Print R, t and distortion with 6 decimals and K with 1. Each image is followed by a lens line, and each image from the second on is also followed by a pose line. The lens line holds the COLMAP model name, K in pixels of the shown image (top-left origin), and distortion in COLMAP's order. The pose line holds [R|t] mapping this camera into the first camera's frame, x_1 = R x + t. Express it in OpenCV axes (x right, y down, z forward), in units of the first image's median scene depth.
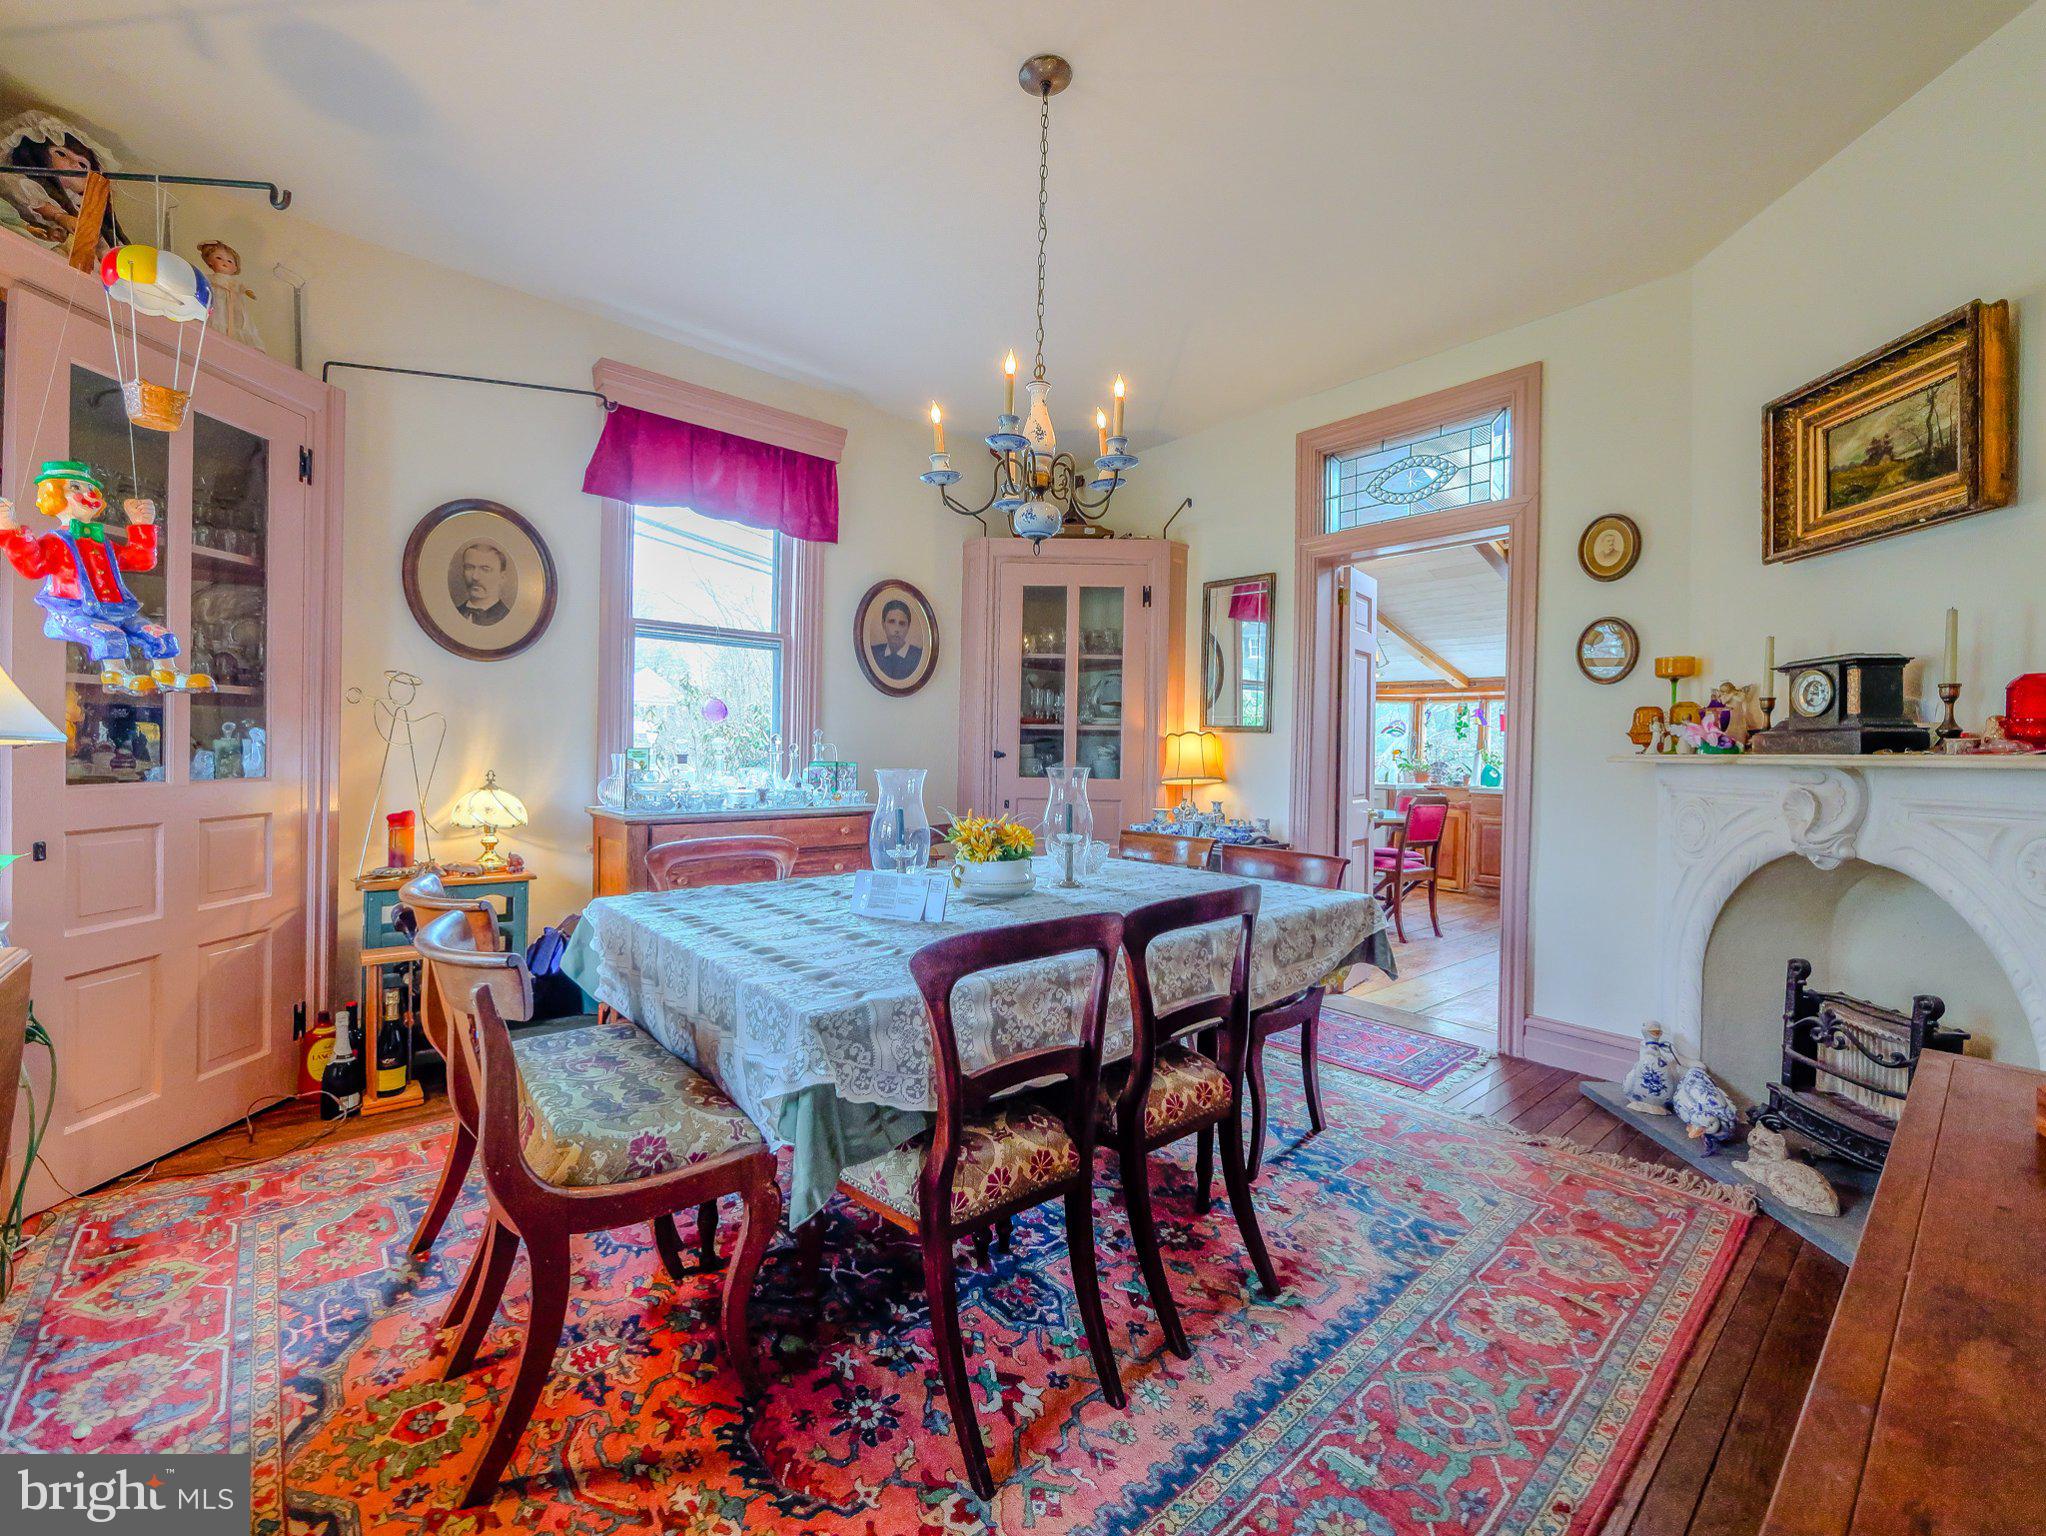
lens RADIAL K [[859.6, 0, 1018.6], [0, 859.6, 758.3], [0, 0, 1]] dist [-0.008620, 0.000046]
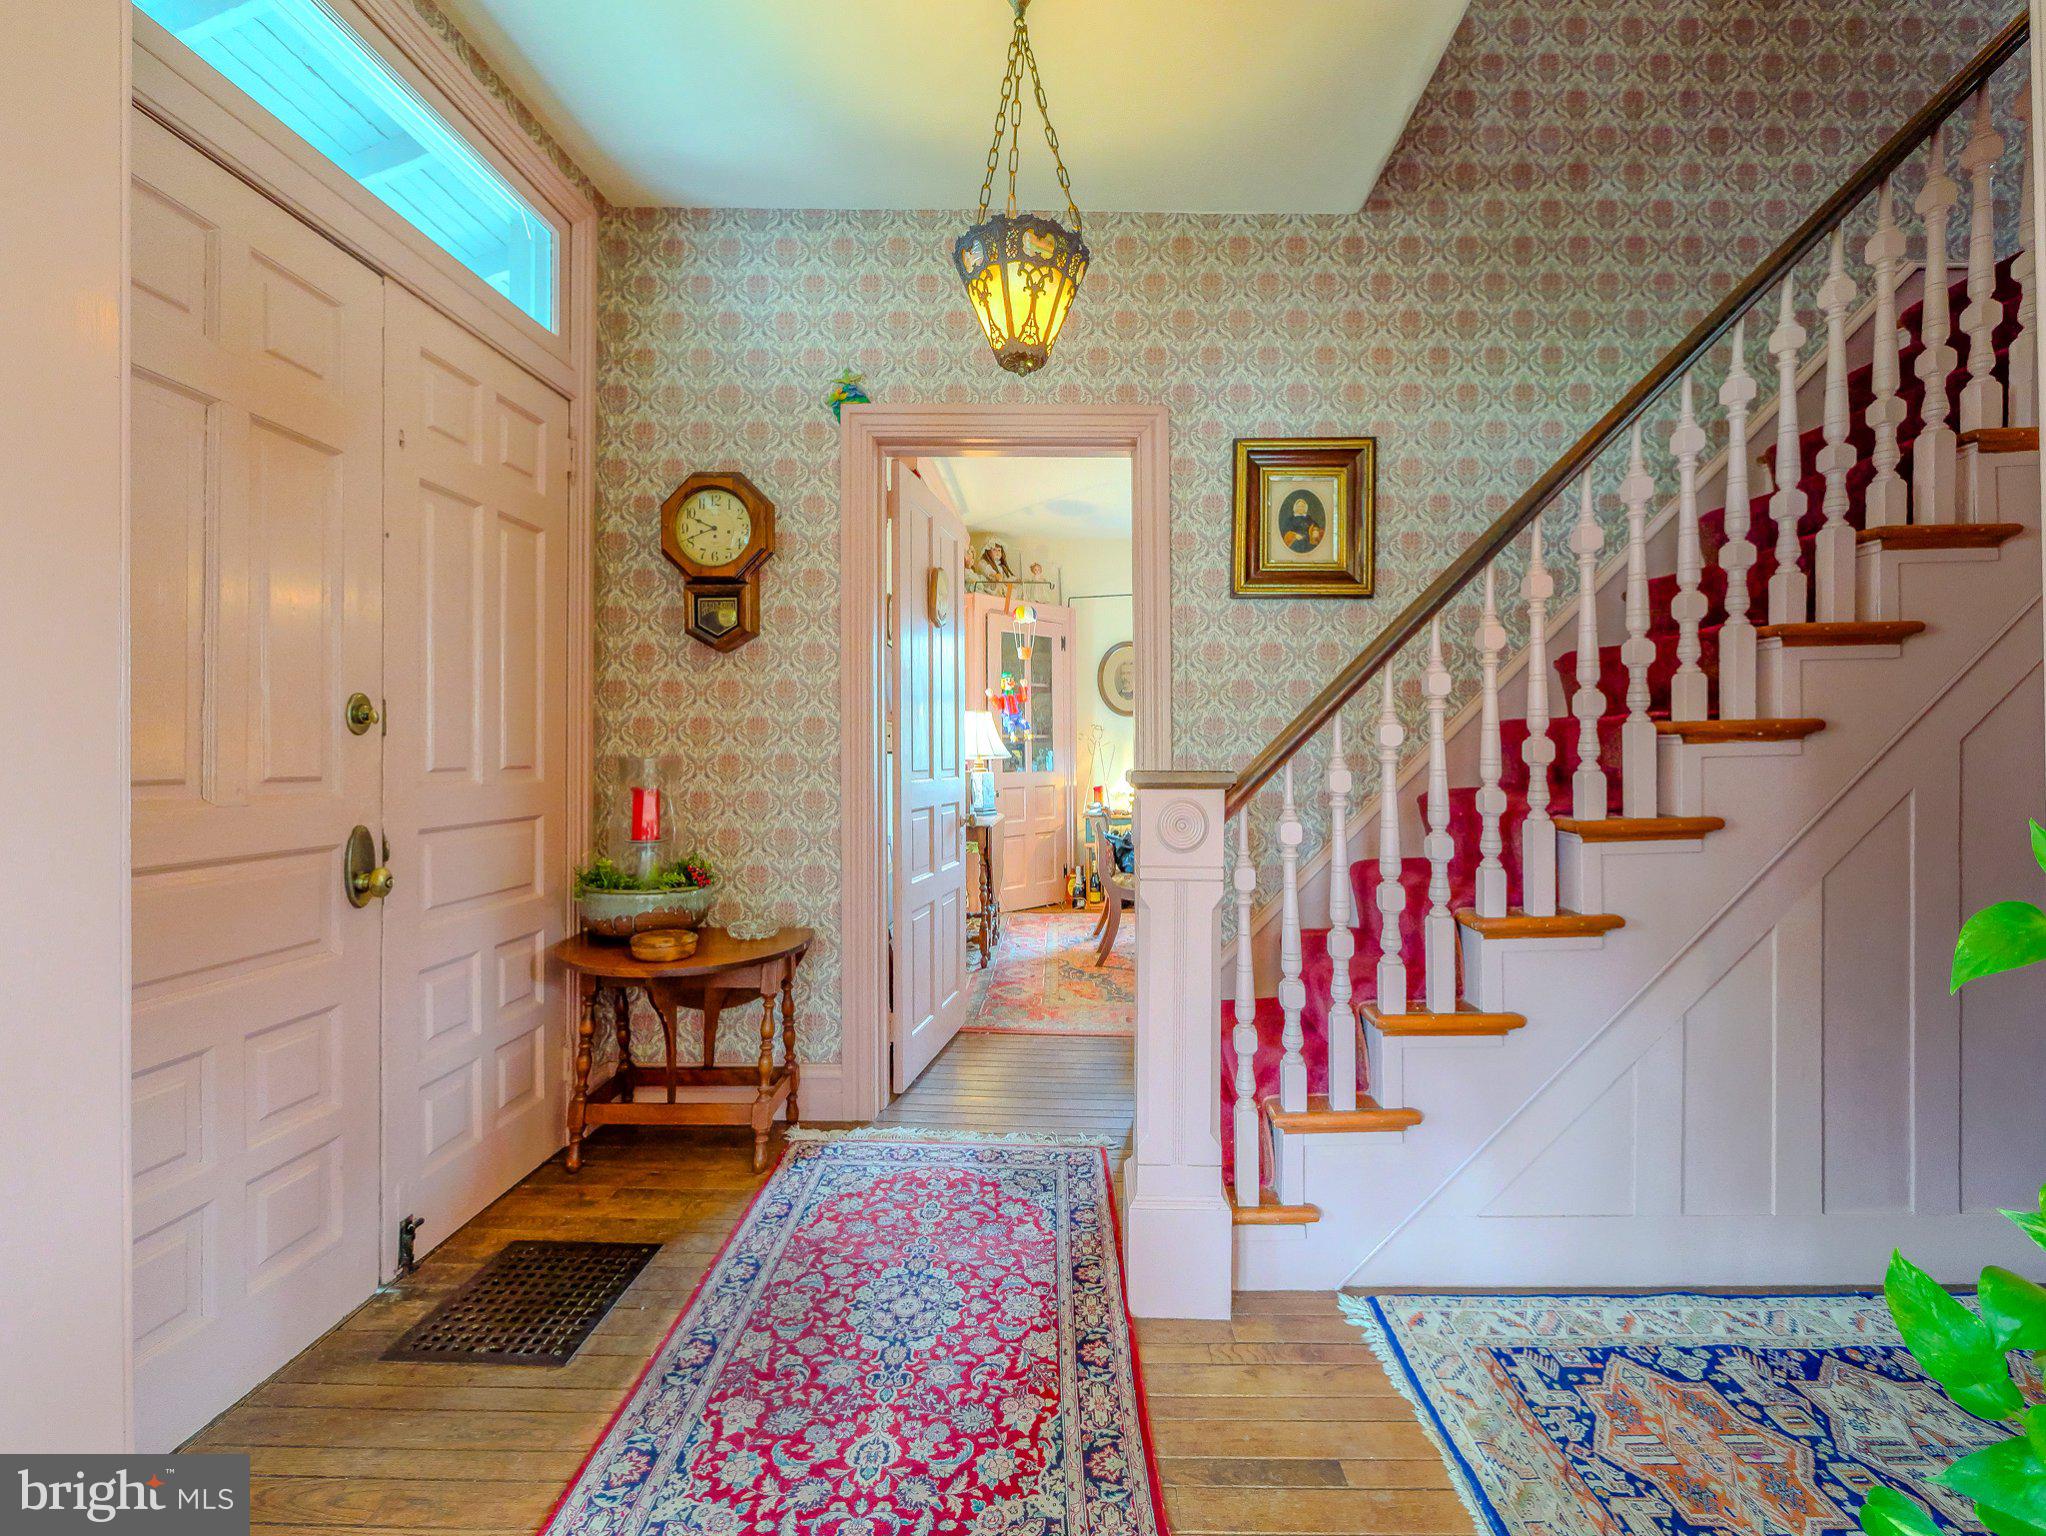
lens RADIAL K [[859.6, 0, 1018.6], [0, 859.6, 758.3], [0, 0, 1]] dist [-0.008620, 0.000046]
pose [[0.725363, -0.020709, -0.688055, 0.773527], [0.016212, 0.999784, -0.013000, 0.014876], [0.688175, -0.001725, 0.725542, -0.891819]]
